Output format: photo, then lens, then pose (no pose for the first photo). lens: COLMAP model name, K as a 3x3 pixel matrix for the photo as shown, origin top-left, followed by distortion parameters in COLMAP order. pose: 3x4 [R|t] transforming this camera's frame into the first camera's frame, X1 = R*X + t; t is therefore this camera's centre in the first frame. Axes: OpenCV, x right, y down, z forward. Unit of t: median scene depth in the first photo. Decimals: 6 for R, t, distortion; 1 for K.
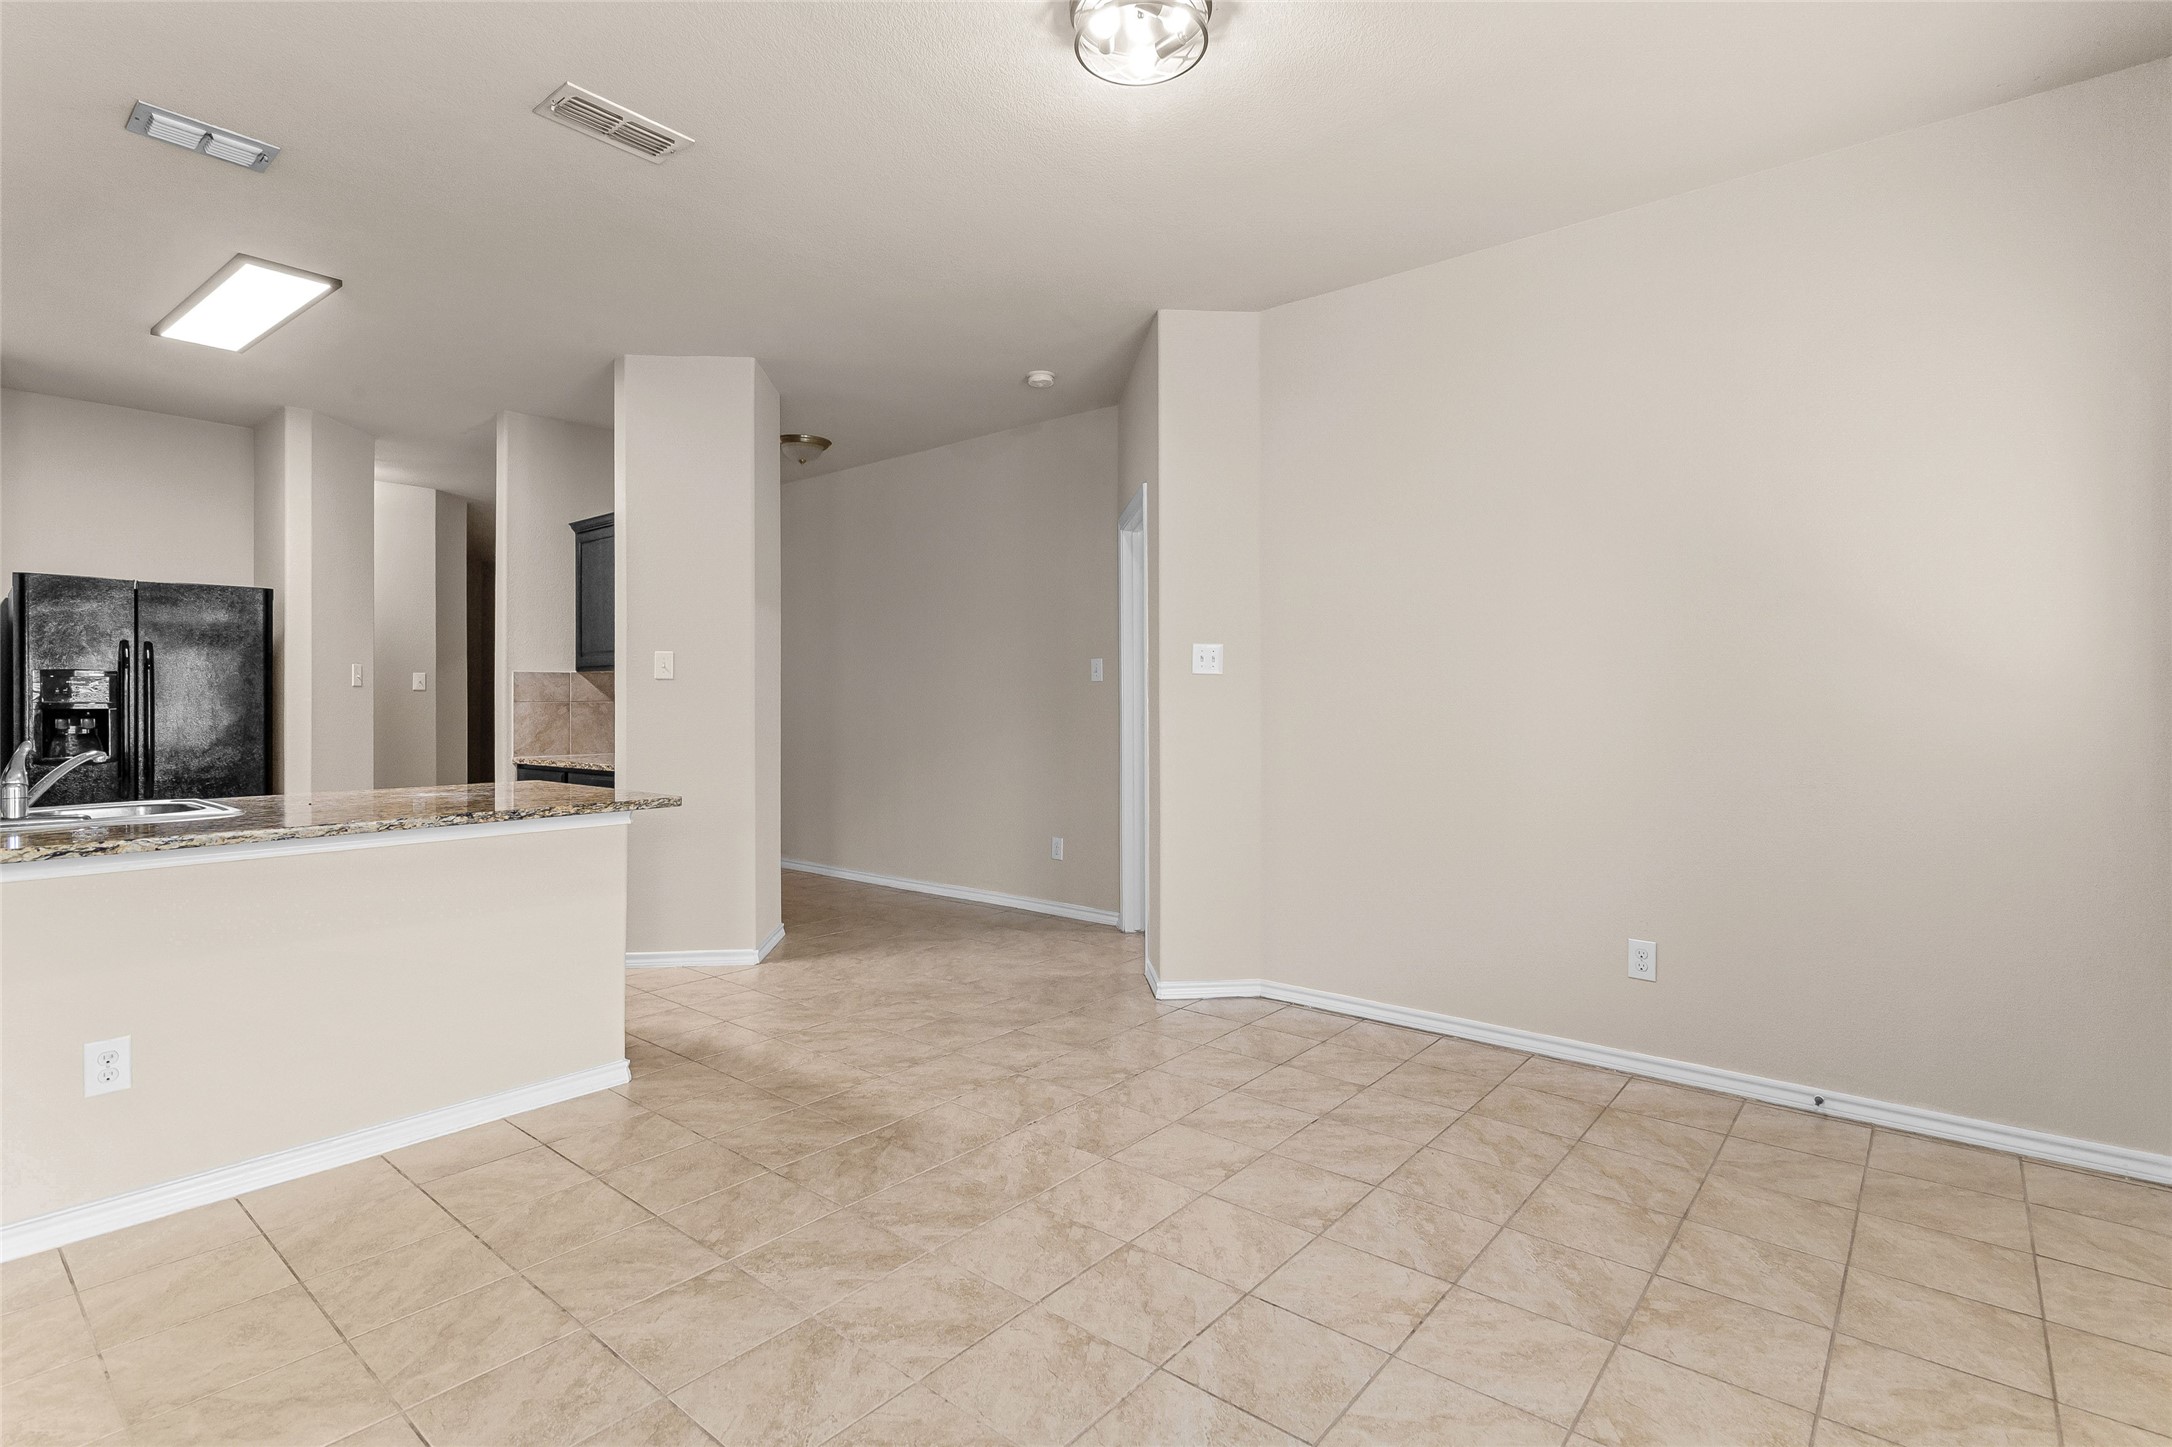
lens RADIAL K [[1027.5, 0, 1078.4], [0, 1027.5, 704.0], [0, 0, 1]] dist [0.000352, -0.000075]
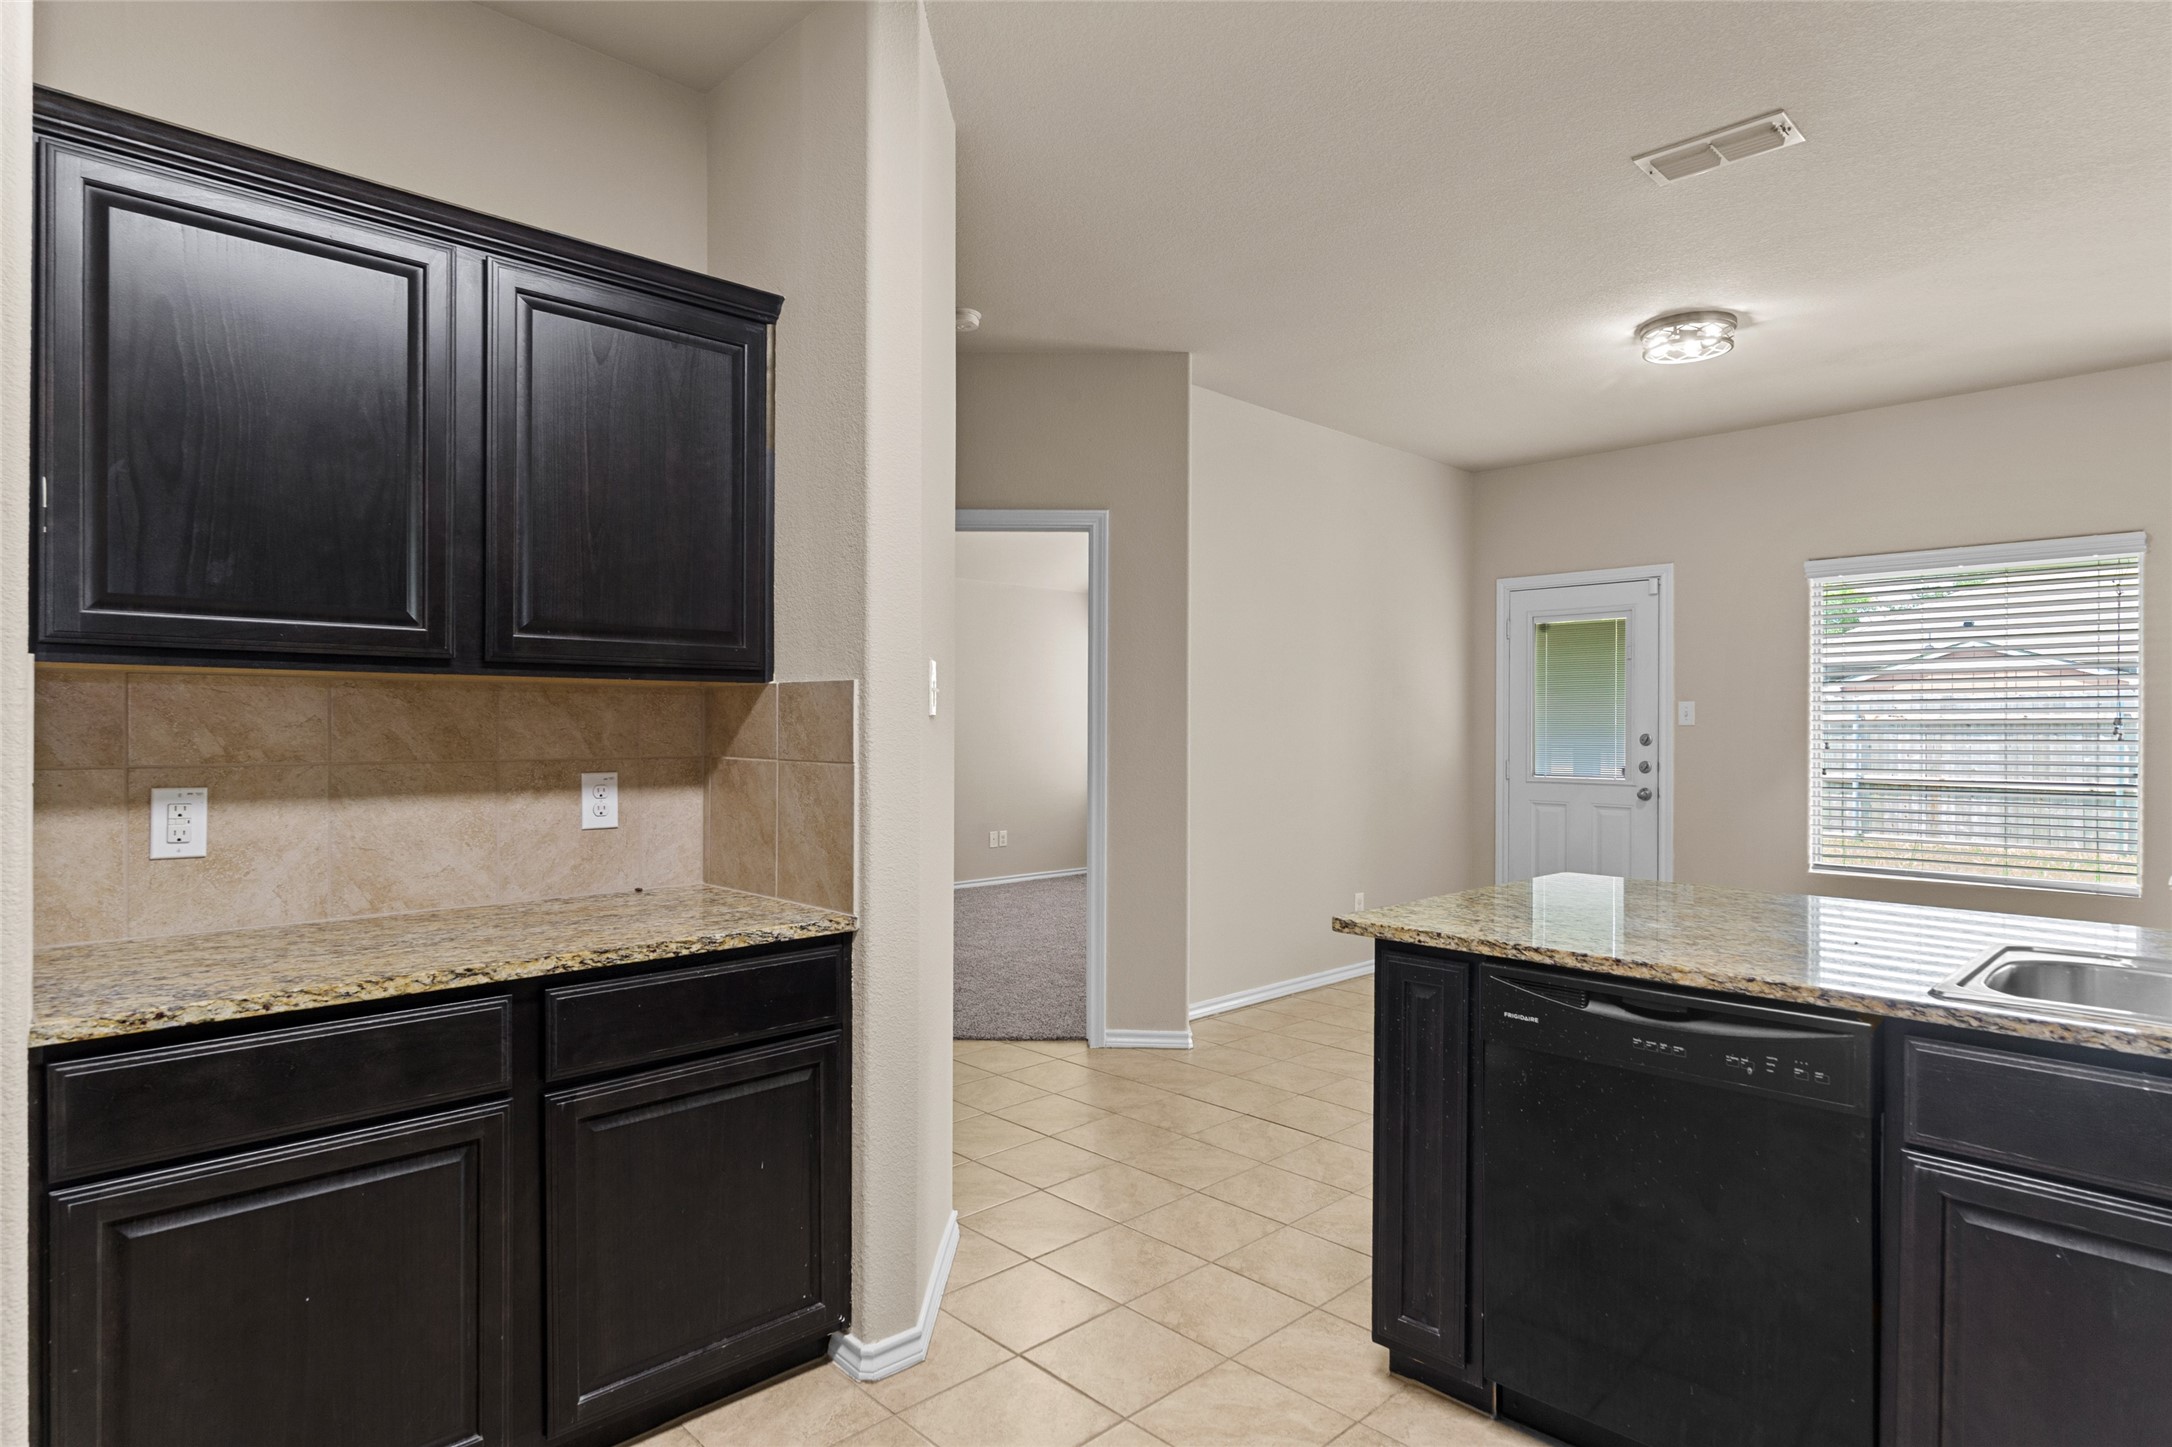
lens RADIAL K [[1182.3, 0, 1093.3], [0, 1182.3, 721.4], [0, 0, 1]] dist [0.000179, 0.000335]
pose [[0.096731, 0.005970, 0.995293, -1.357425], [-0.003608, 0.999978, -0.005648, -0.027831], [-0.995304, -0.003045, 0.096751, 1.248307]]
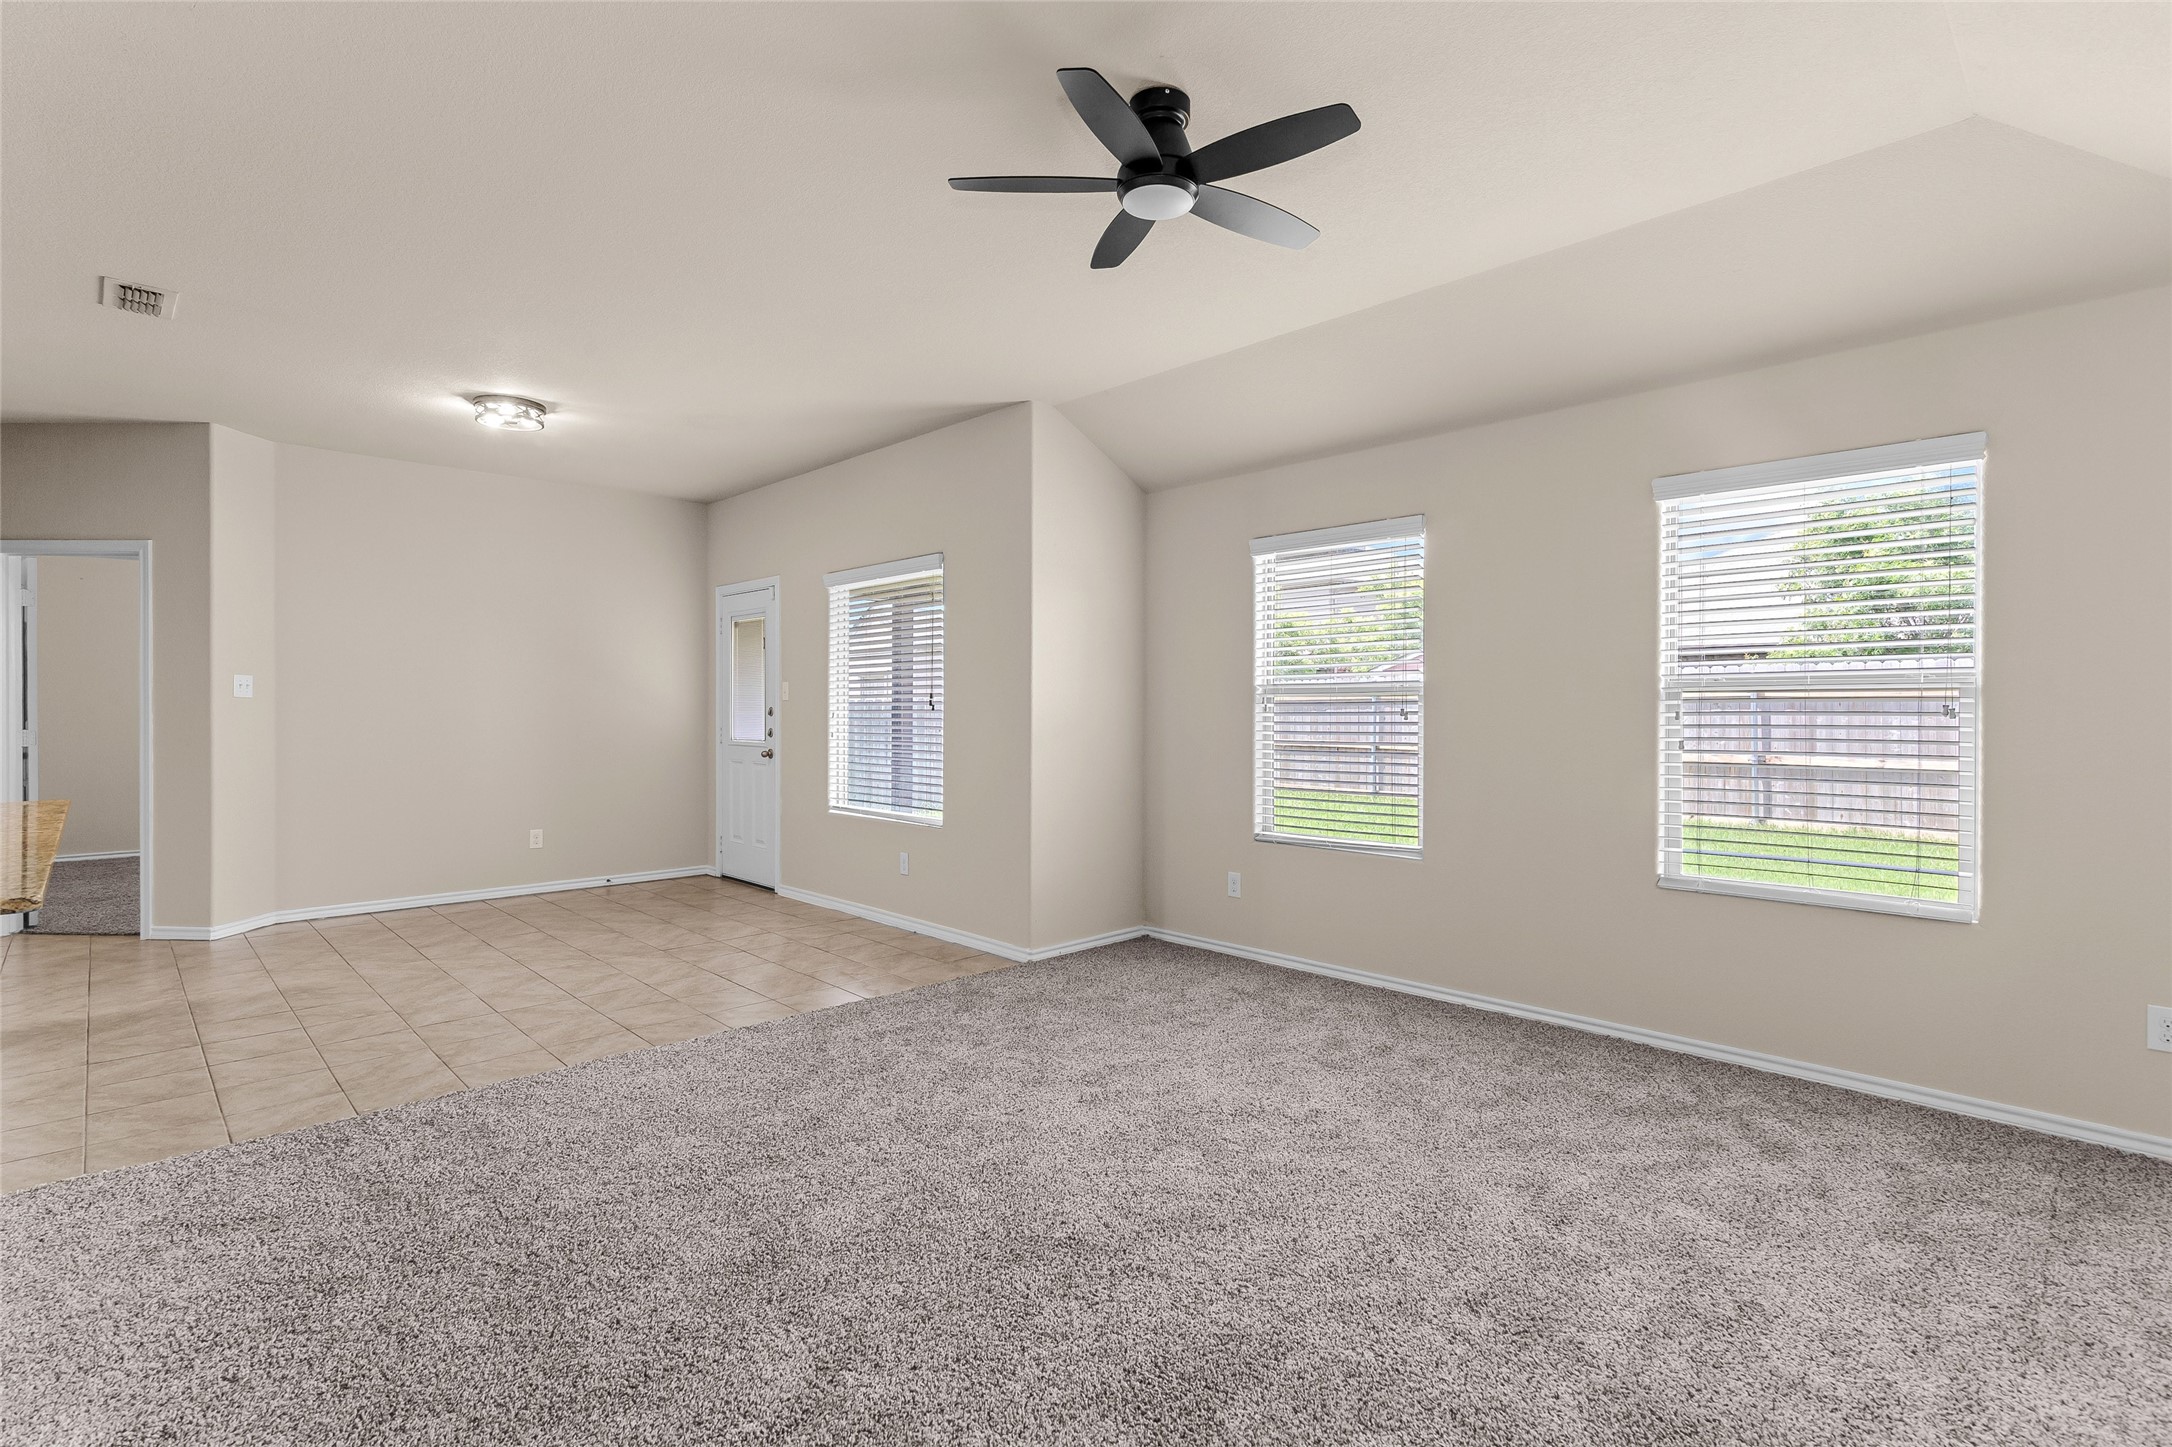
lens RADIAL K [[1027.5, 0, 1078.4], [0, 1027.5, 704.0], [0, 0, 1]] dist [0.000352, -0.000075]
pose [[0.103968, 0.003417, 0.994575, -1.440794], [-0.000564, 0.999994, -0.003376, -0.020809], [-0.994580, -0.000210, 0.103970, -0.324270]]
